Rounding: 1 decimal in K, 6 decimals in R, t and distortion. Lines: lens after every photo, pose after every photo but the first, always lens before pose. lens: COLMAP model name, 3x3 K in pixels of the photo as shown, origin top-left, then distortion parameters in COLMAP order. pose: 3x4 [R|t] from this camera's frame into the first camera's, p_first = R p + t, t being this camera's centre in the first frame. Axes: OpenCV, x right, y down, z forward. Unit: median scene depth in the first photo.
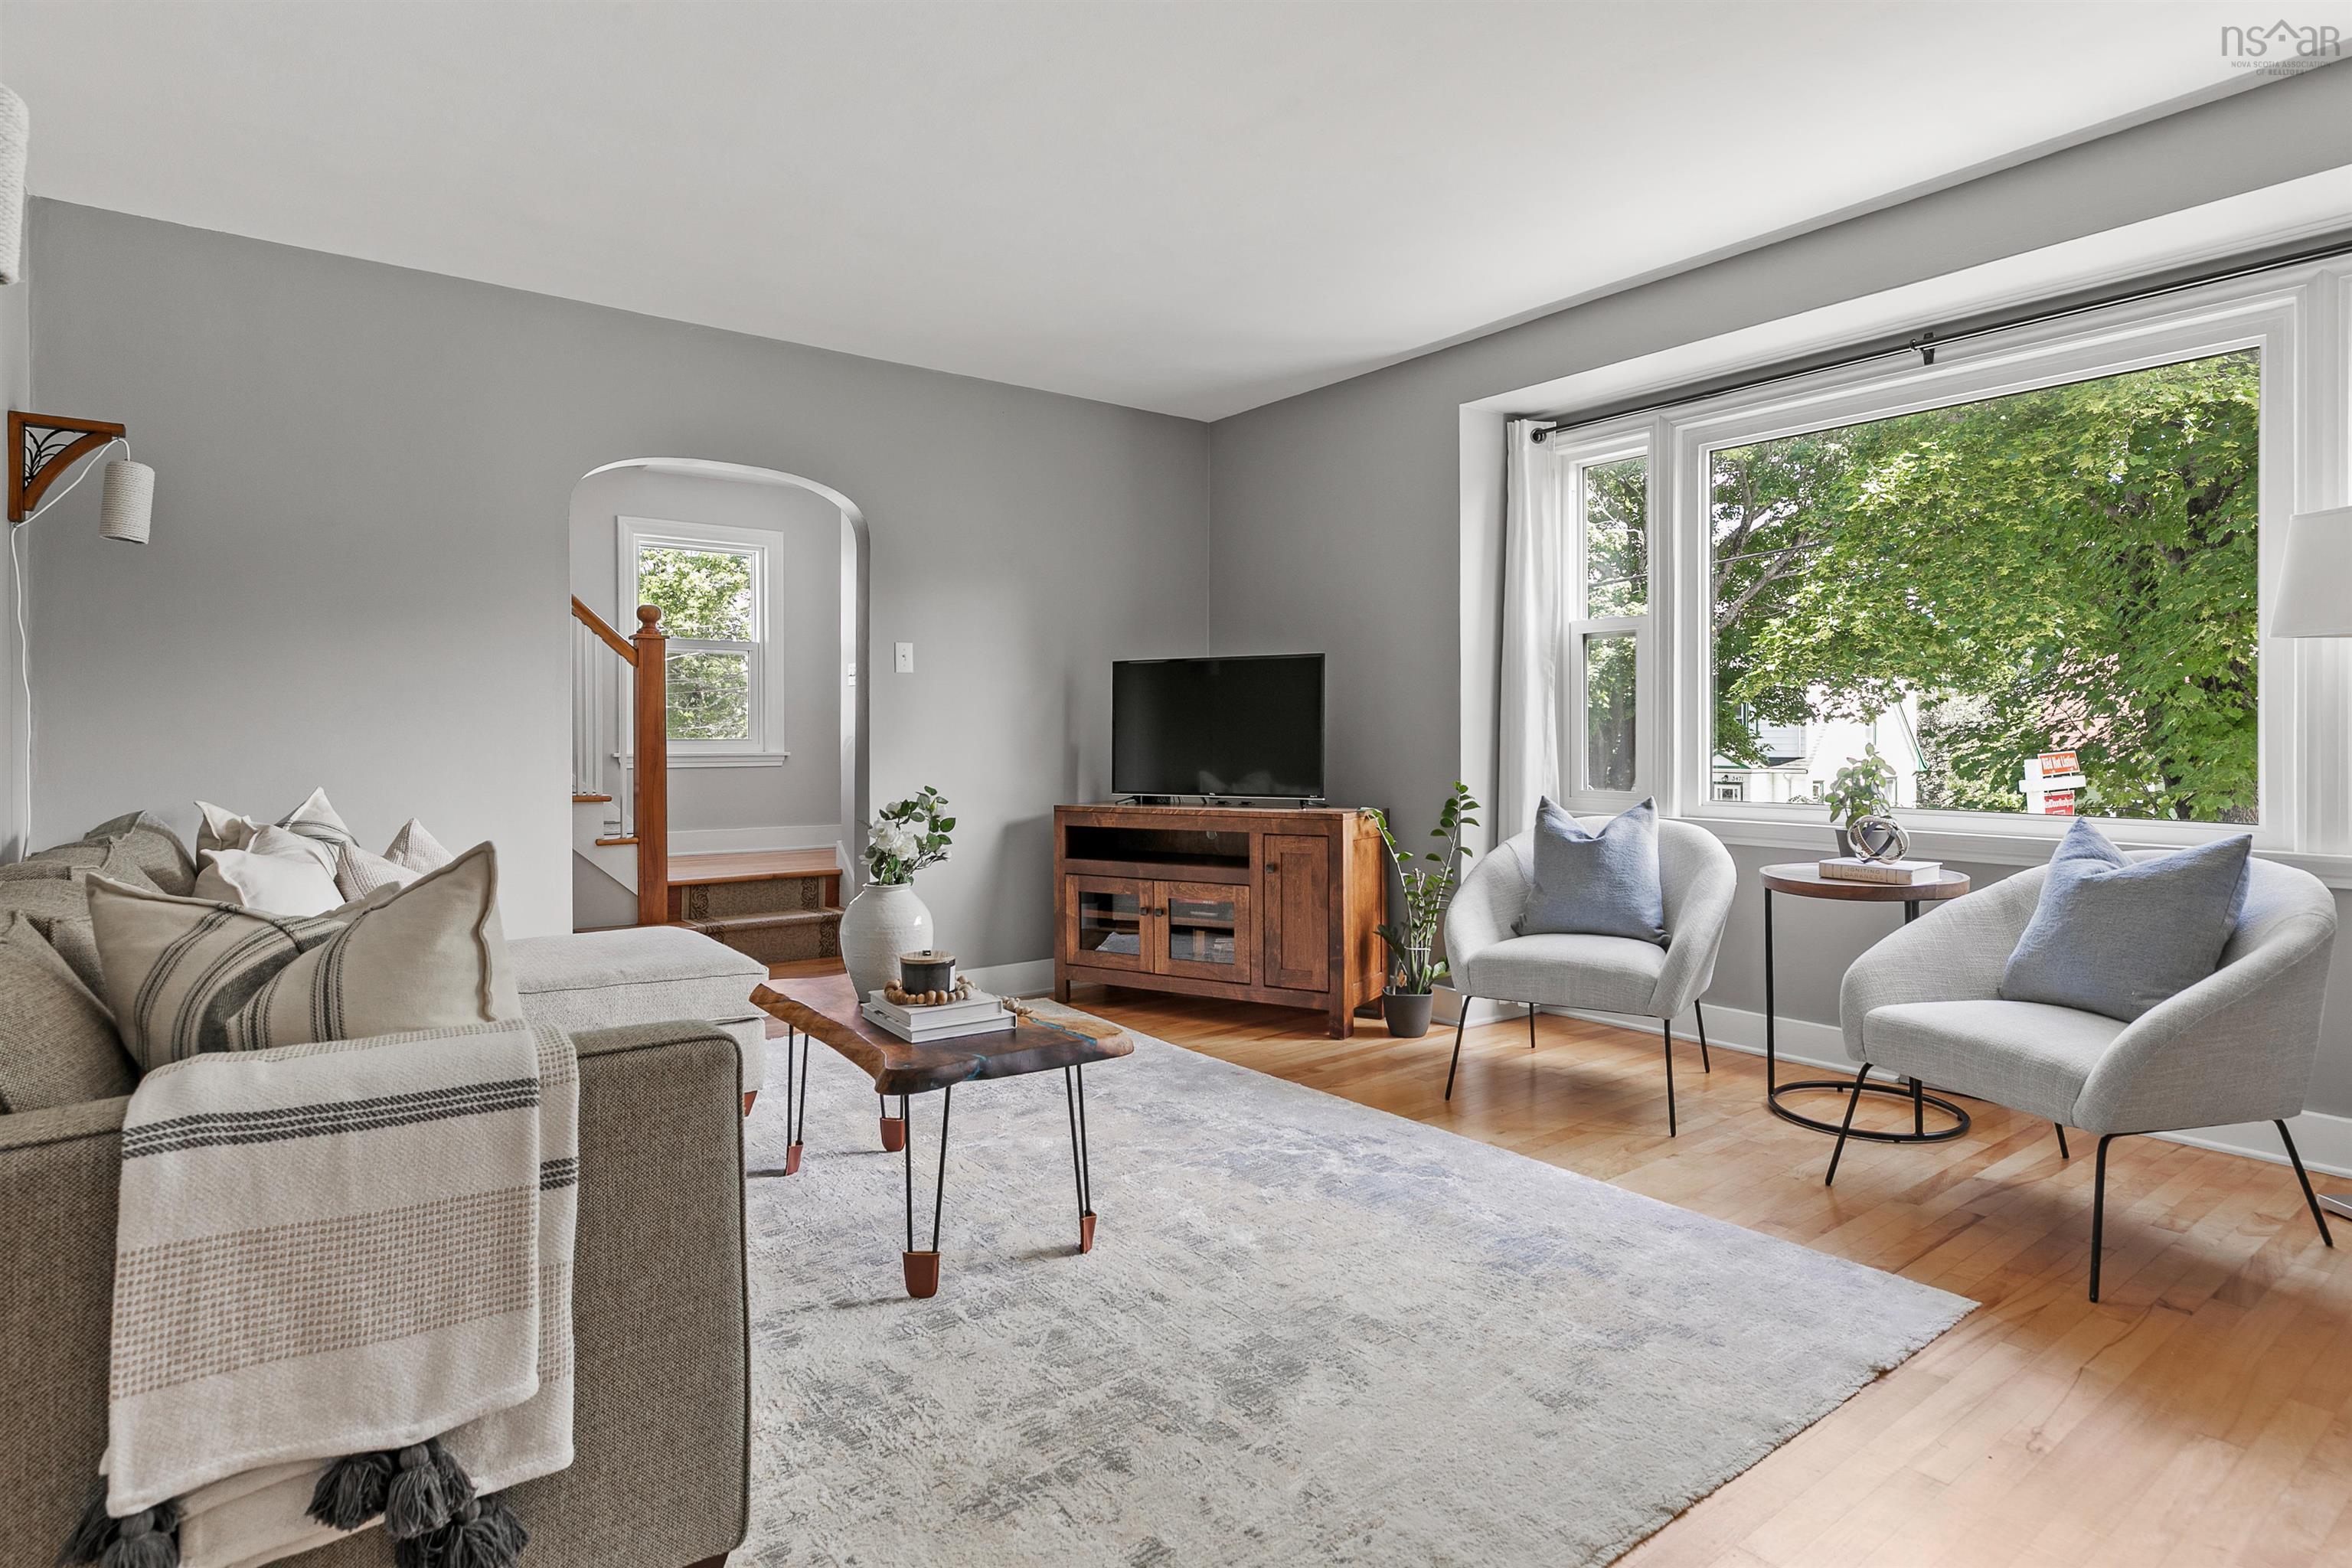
lens RADIAL K [[1235.9, 0, 1188.1], [0, 1235.9, 738.4], [0, 0, 1]] dist [0.002272, -0.001769]
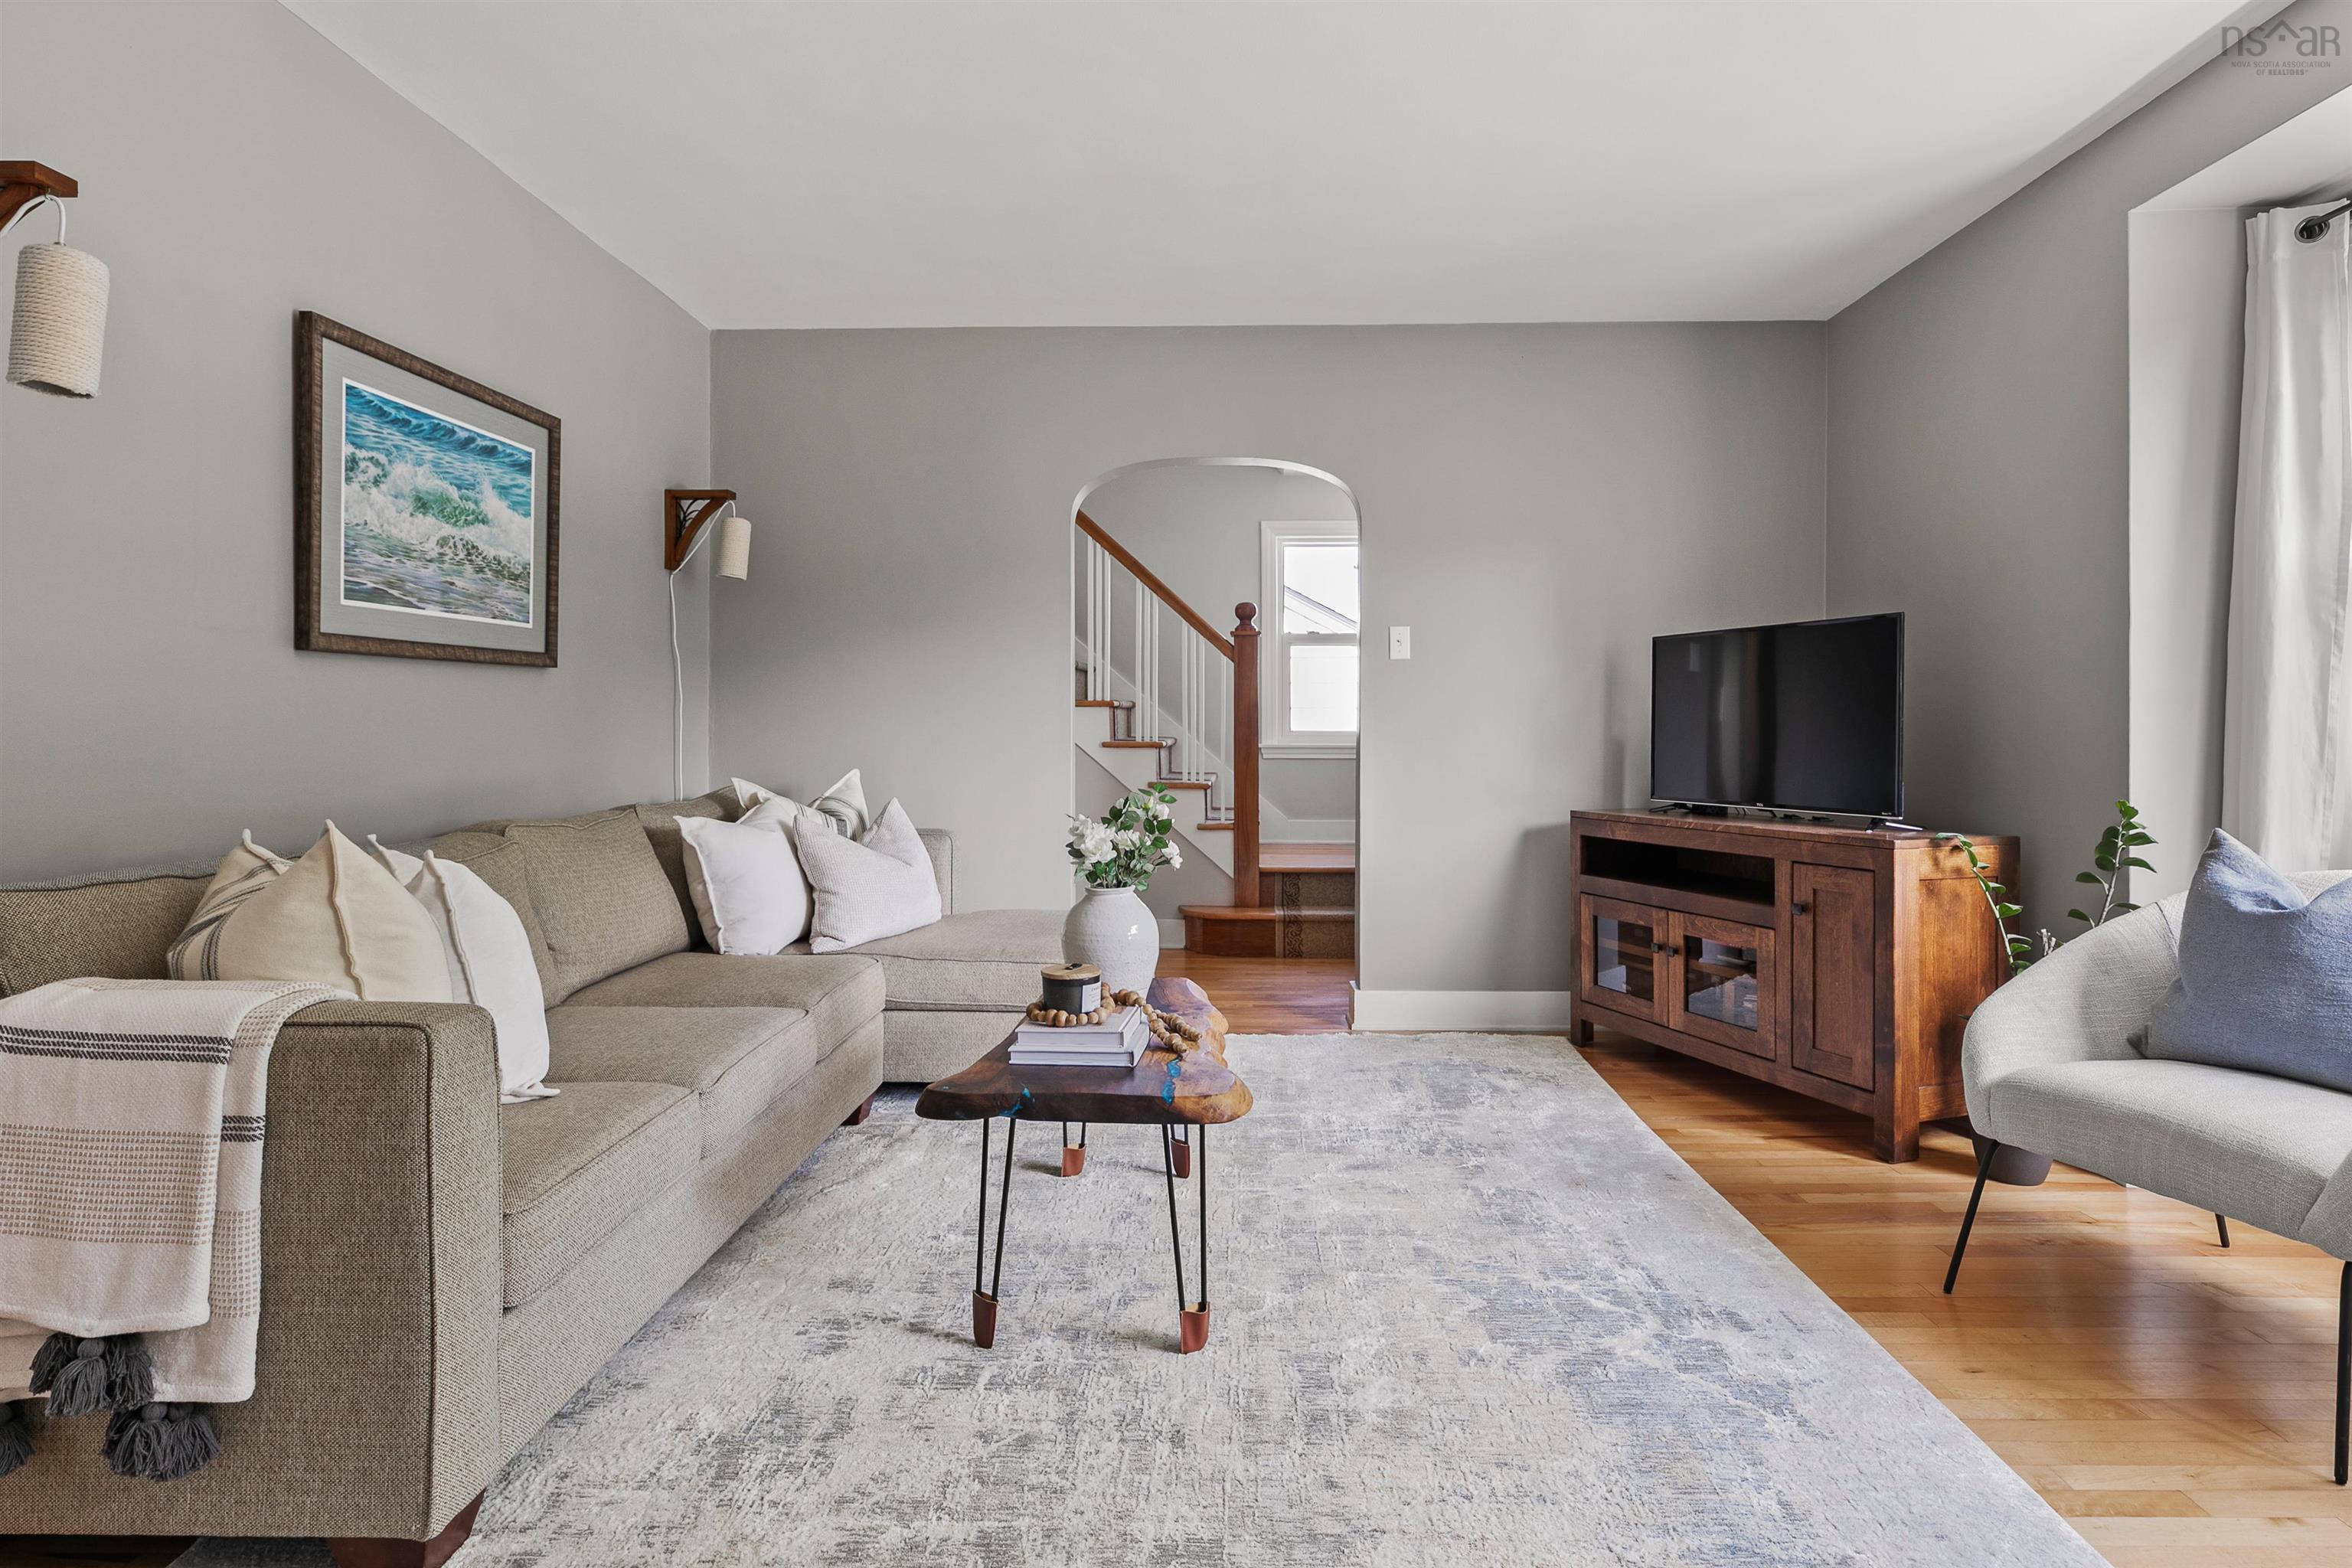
lens RADIAL K [[1235.9, 0, 1209.2], [0, 1235.9, 728.1], [0, 0, 1]] dist [0.002272, -0.001769]
pose [[0.780655, 0.001398, -0.624961, 0.368946], [-0.002624, 0.999996, -0.001040, -0.000783], [0.624957, 0.002452, 0.780655, 0.301481]]
